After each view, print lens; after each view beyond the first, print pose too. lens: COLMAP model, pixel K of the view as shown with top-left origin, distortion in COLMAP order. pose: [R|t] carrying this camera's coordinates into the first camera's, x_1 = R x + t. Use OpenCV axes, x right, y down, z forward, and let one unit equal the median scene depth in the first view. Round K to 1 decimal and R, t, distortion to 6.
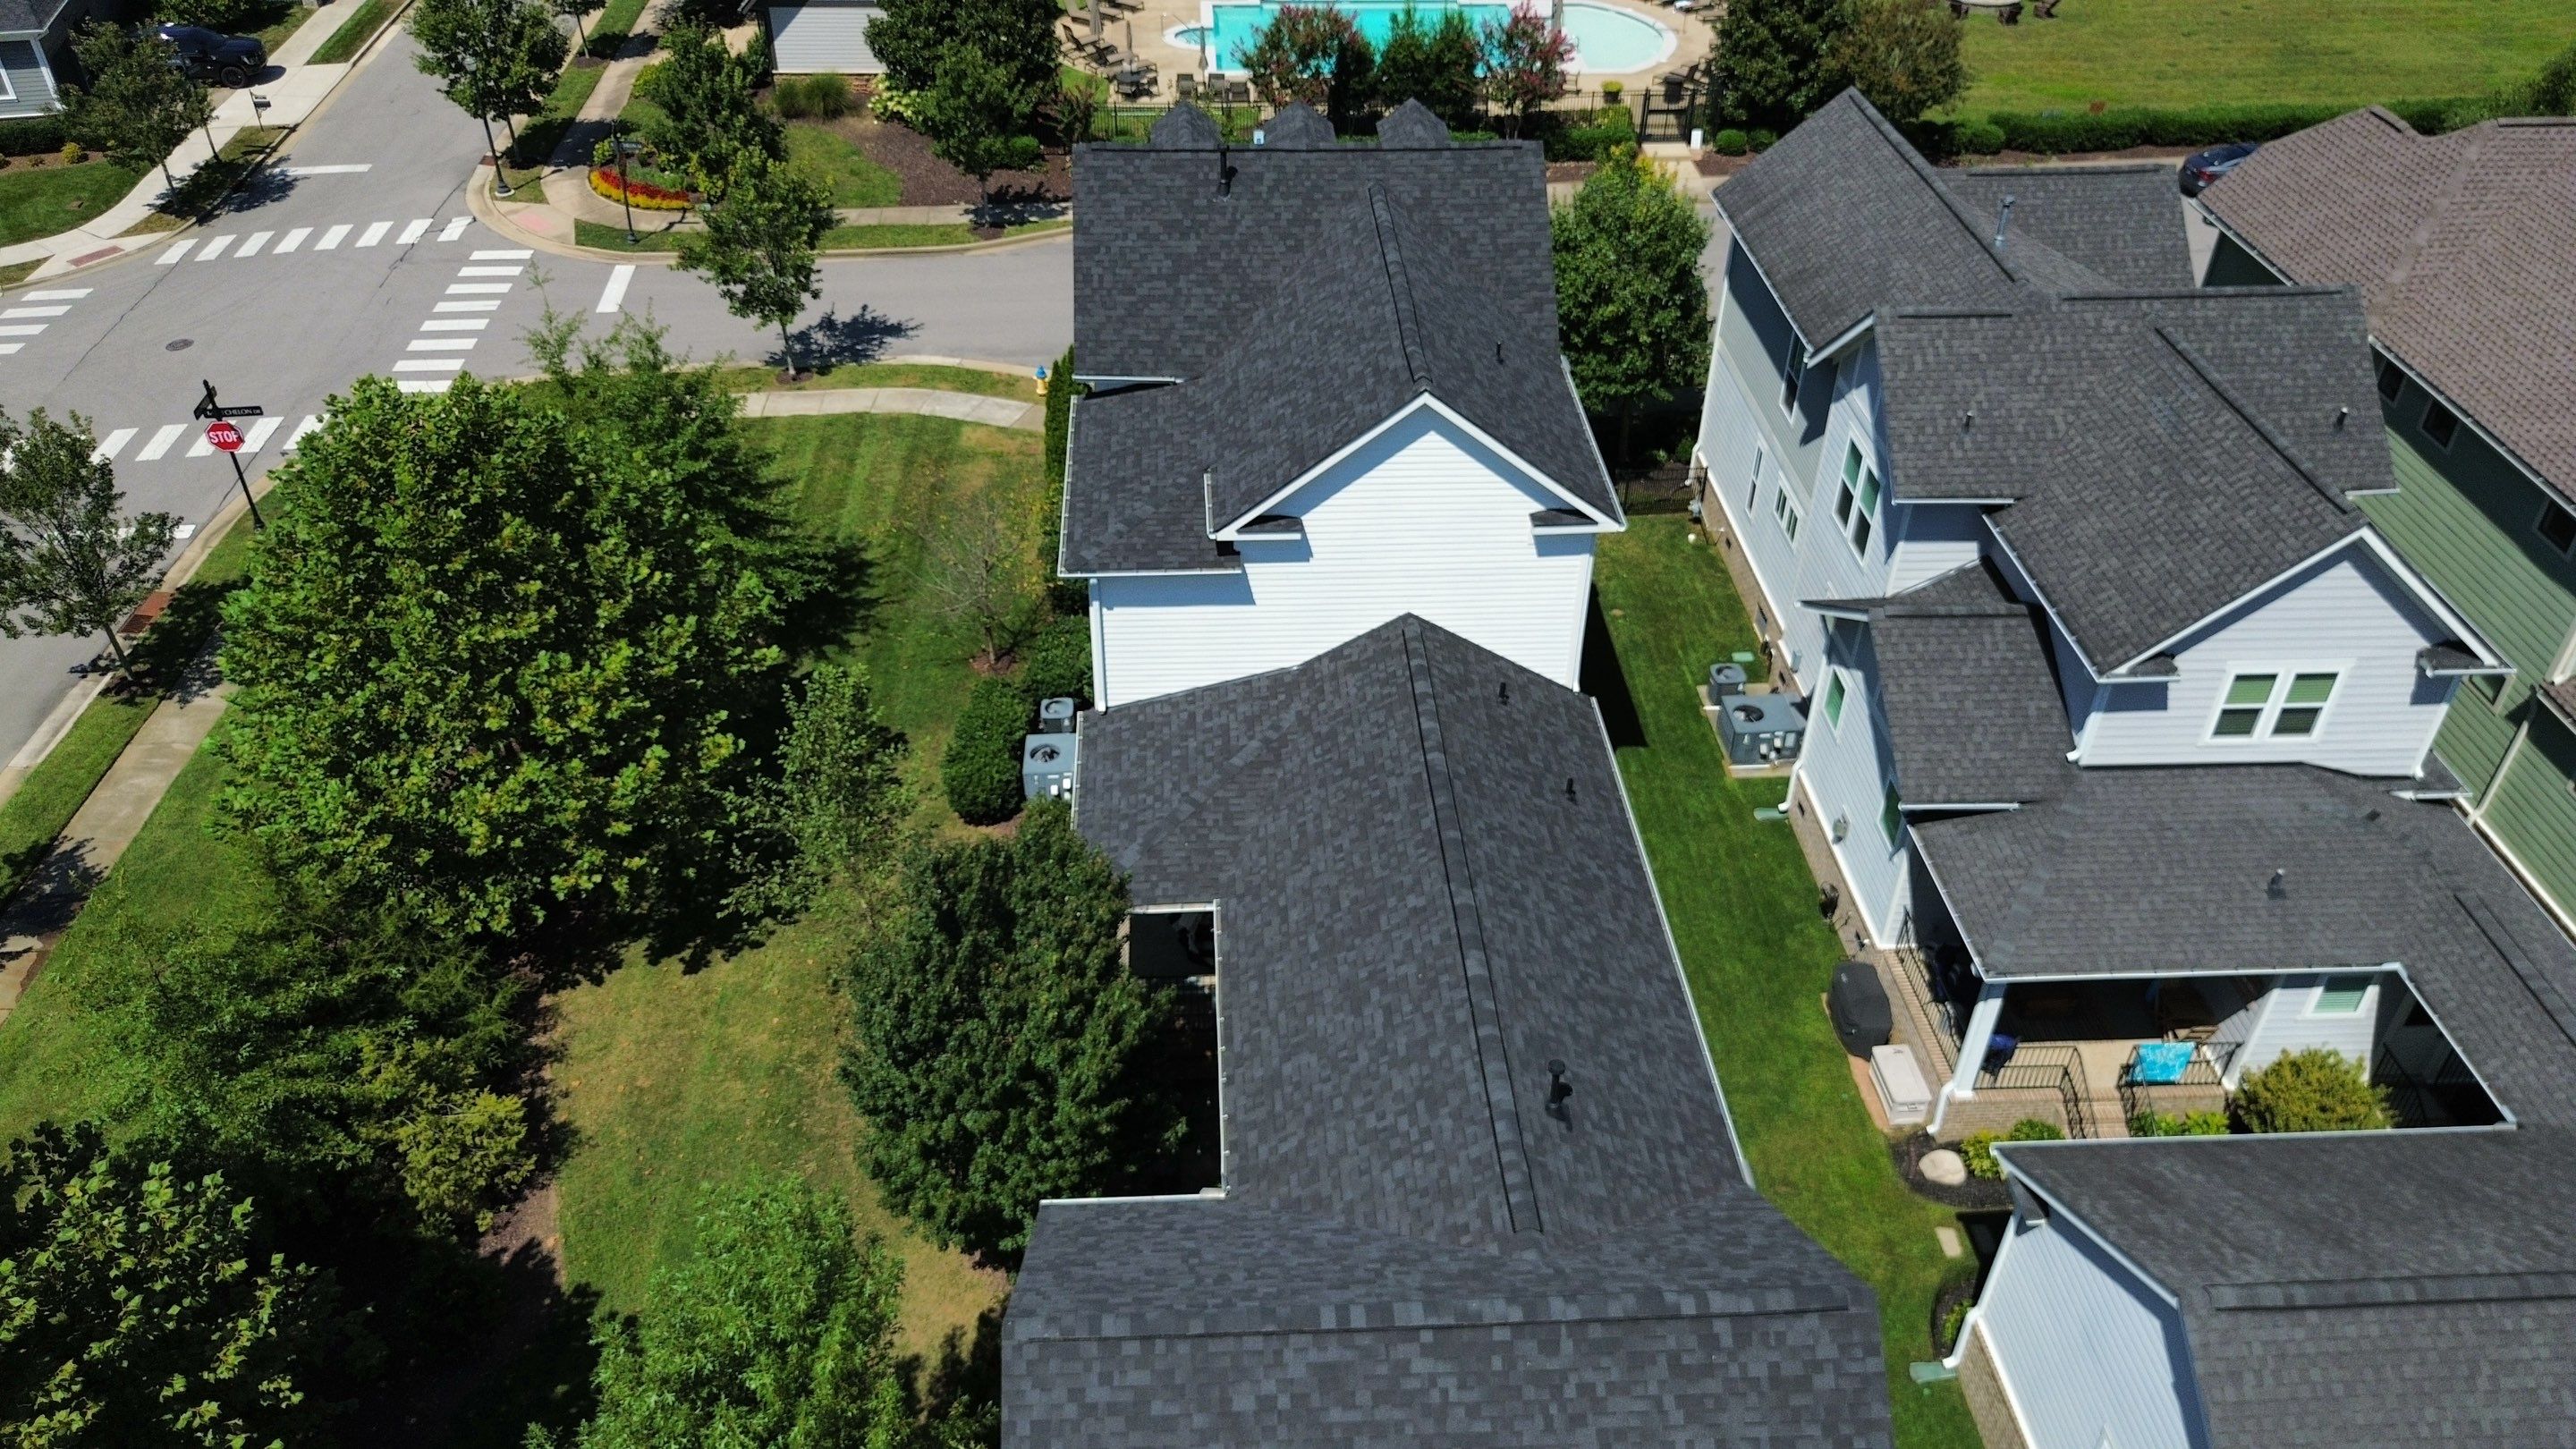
lens RADIAL K [[1839.3, 0, 1290.6], [0, 1839.3, 724.0], [0, 0, 1]] dist [0.059301, -0.047929]
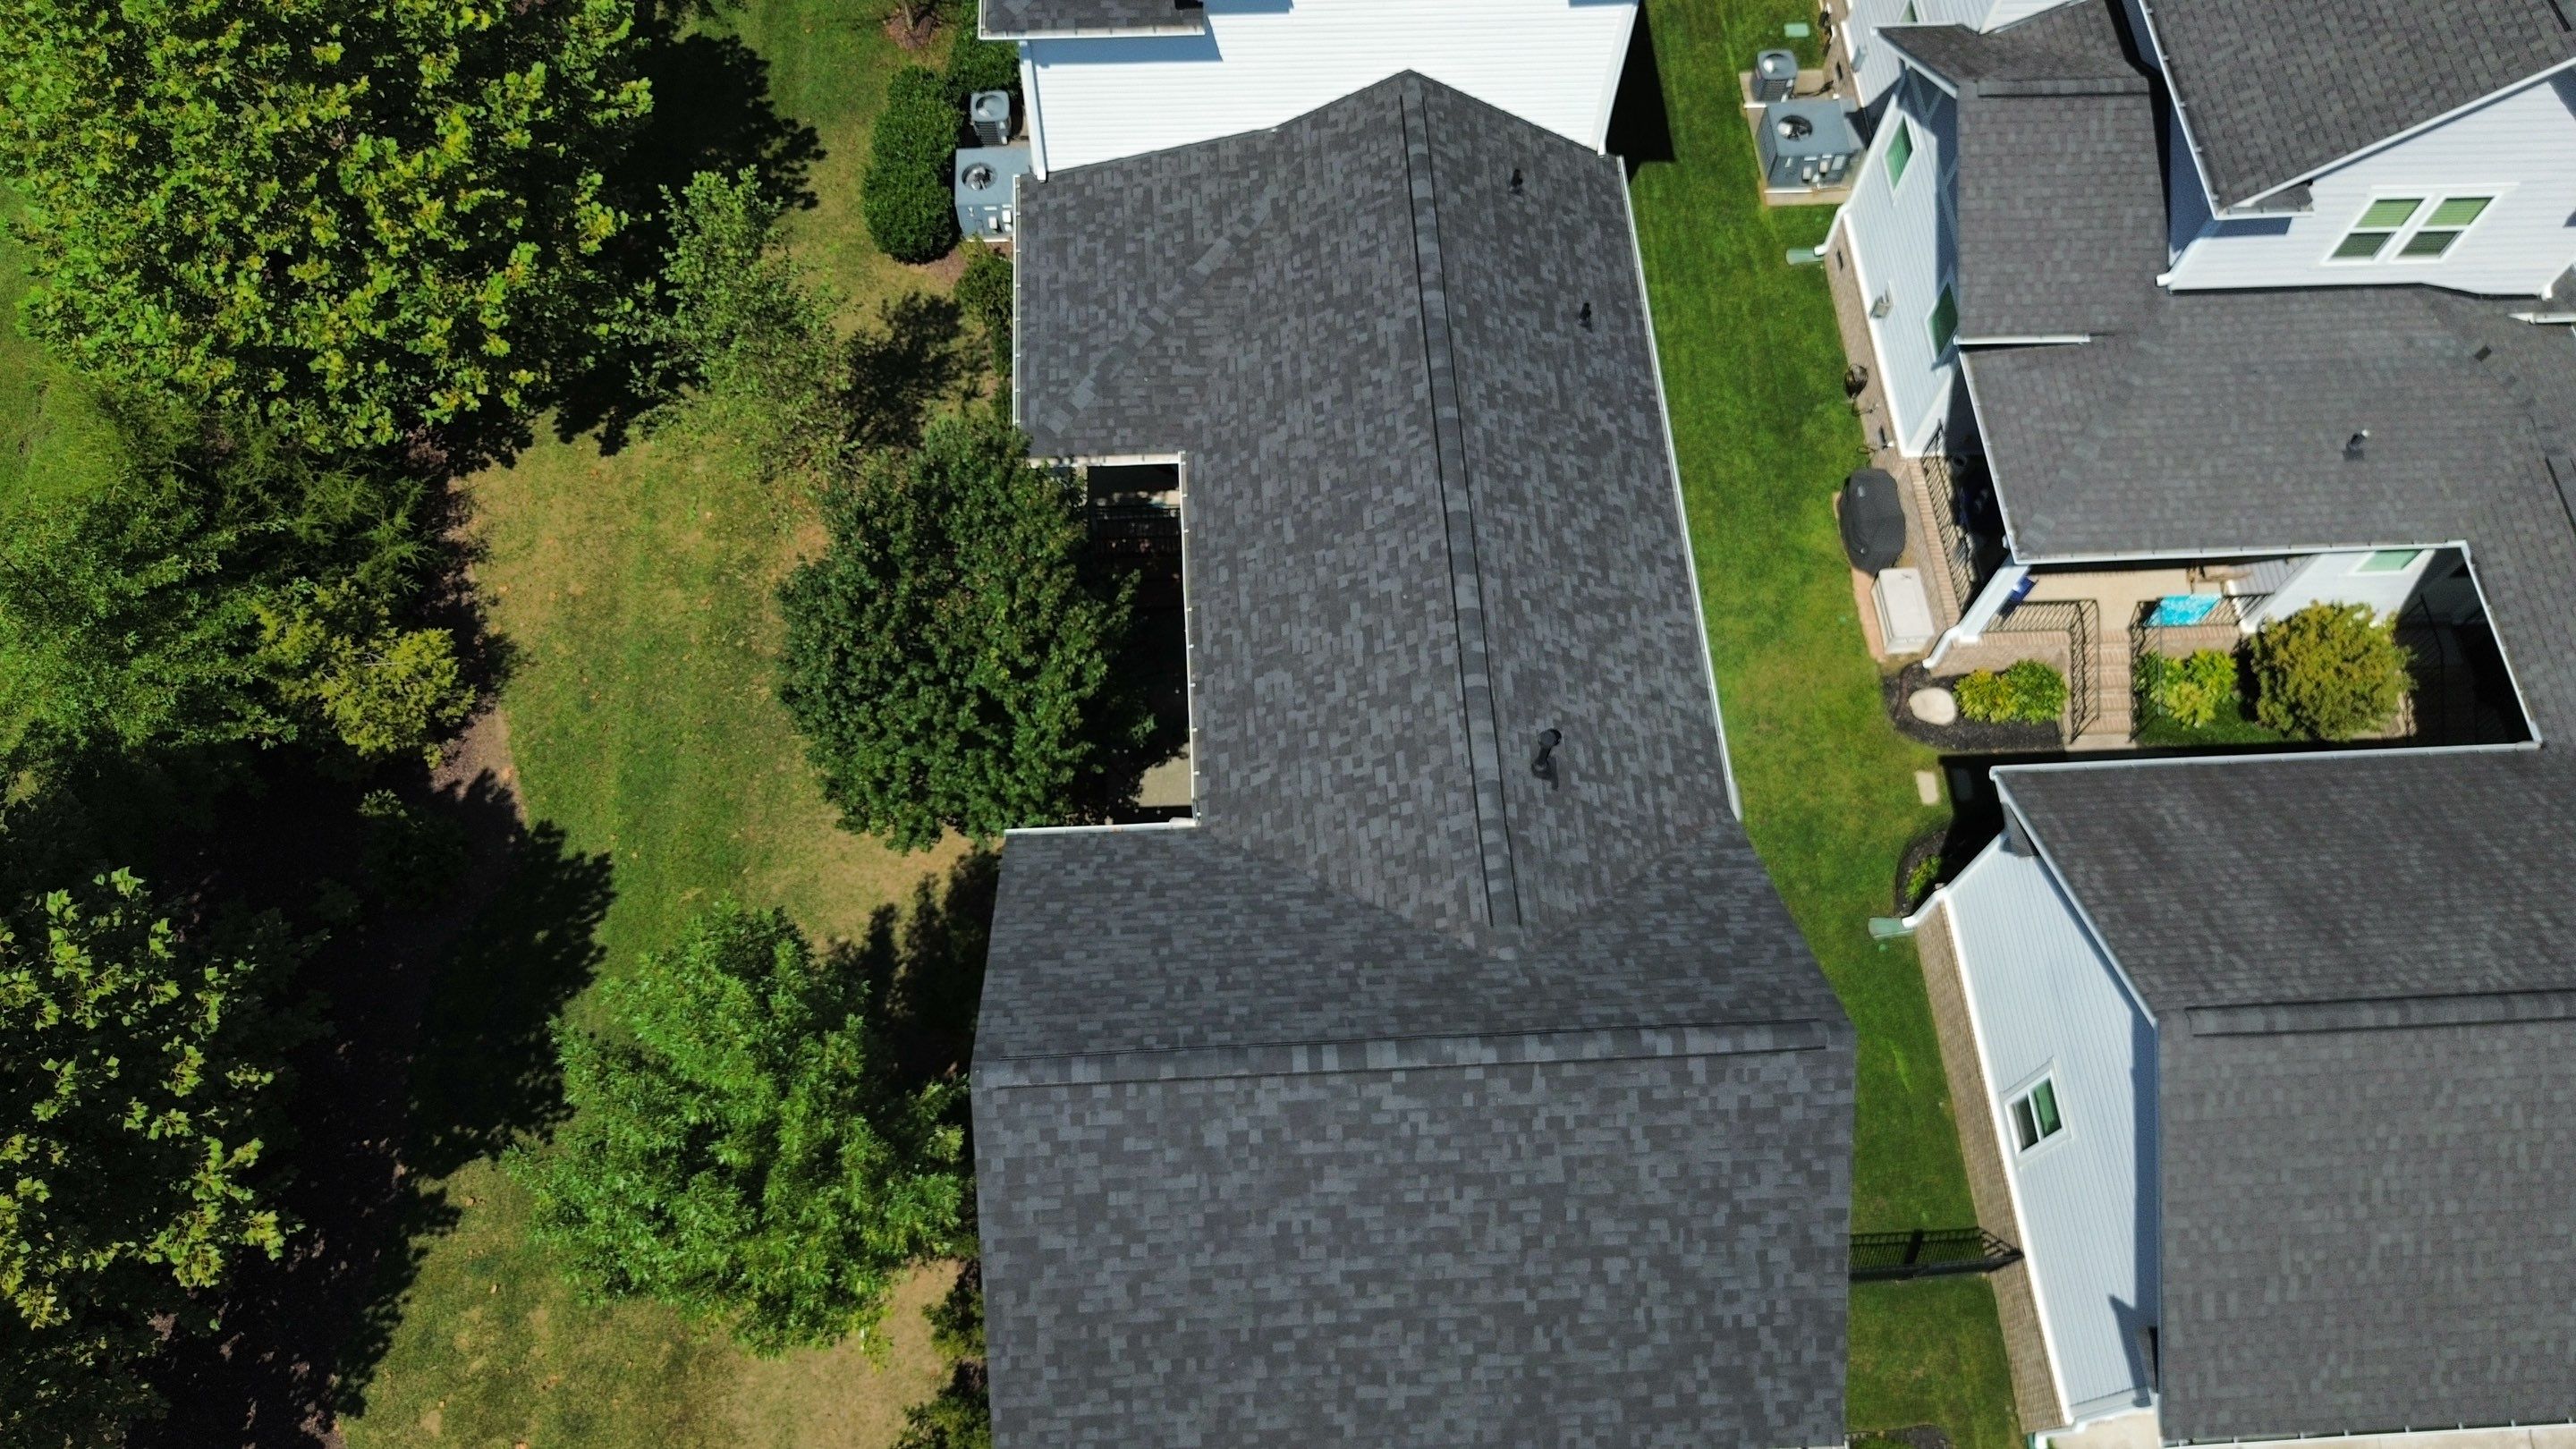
lens RADIAL K [[1837.0, 0, 1290.0], [0, 1837.0, 724.7], [0, 0, 1]] dist [0.065088, -0.064085]
pose [[0.999872, 0.003210, 0.015697, -0.000866], [-0.009944, 0.892517, 0.450904, -0.192263], [-0.012563, -0.451002, 0.892434, 0.138230]]
